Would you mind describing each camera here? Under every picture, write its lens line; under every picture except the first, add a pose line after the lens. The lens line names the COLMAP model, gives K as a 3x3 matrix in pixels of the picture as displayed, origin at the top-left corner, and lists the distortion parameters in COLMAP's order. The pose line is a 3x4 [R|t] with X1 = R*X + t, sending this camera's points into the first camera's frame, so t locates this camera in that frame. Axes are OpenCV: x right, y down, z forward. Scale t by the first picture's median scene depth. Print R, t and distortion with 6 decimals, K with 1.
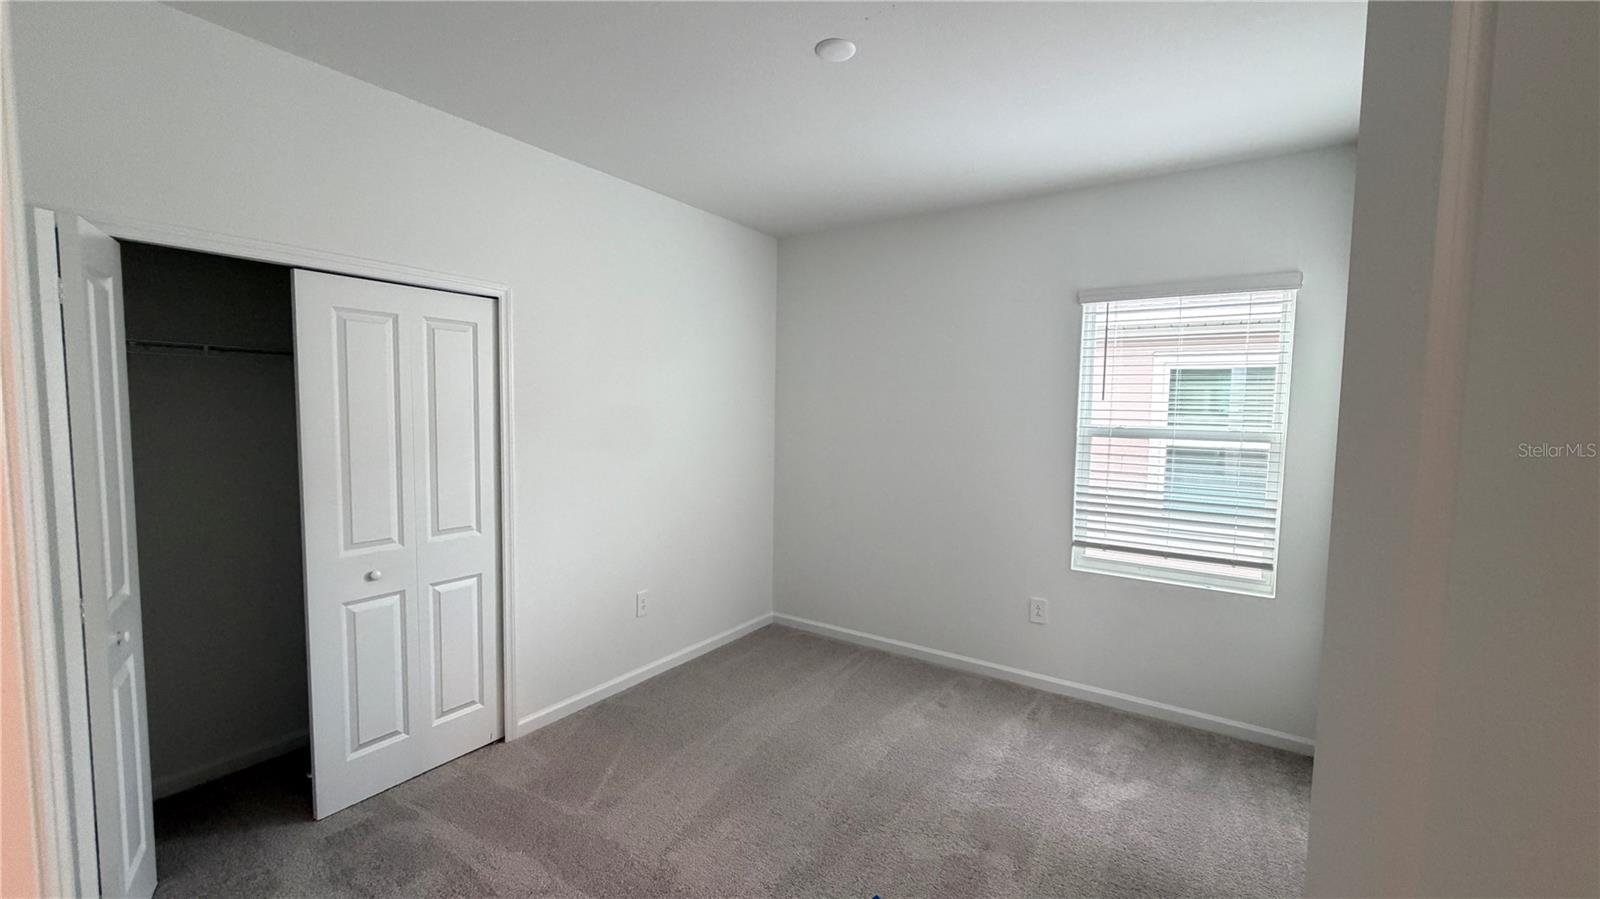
lens RADIAL K [[644.5, 0, 809.4], [0, 644.5, 452.0], [0, 0, 1]] dist [0.004184, -0.000295]
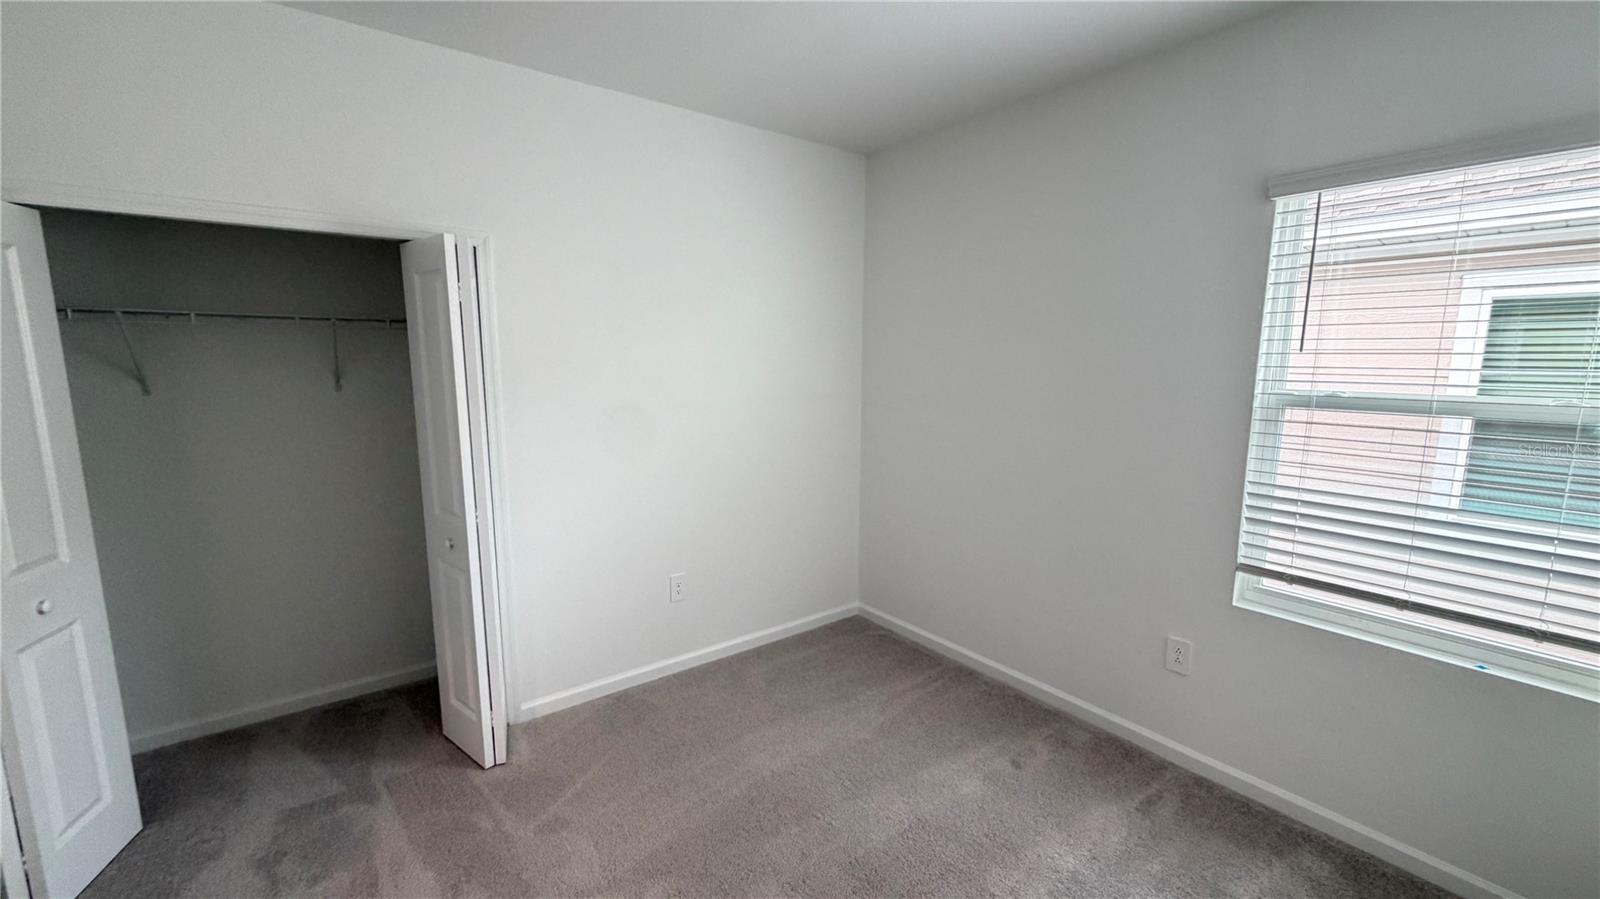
lens RADIAL K [[644.5, 0, 804.0], [0, 644.5, 455.9], [0, 0, 1]] dist [0.004184, -0.000295]
pose [[0.945649, 0.036985, -0.323080, 0.199199], [-0.011385, 0.996668, 0.080770, -0.023739], [0.324991, -0.072701, 0.942919, 0.233805]]
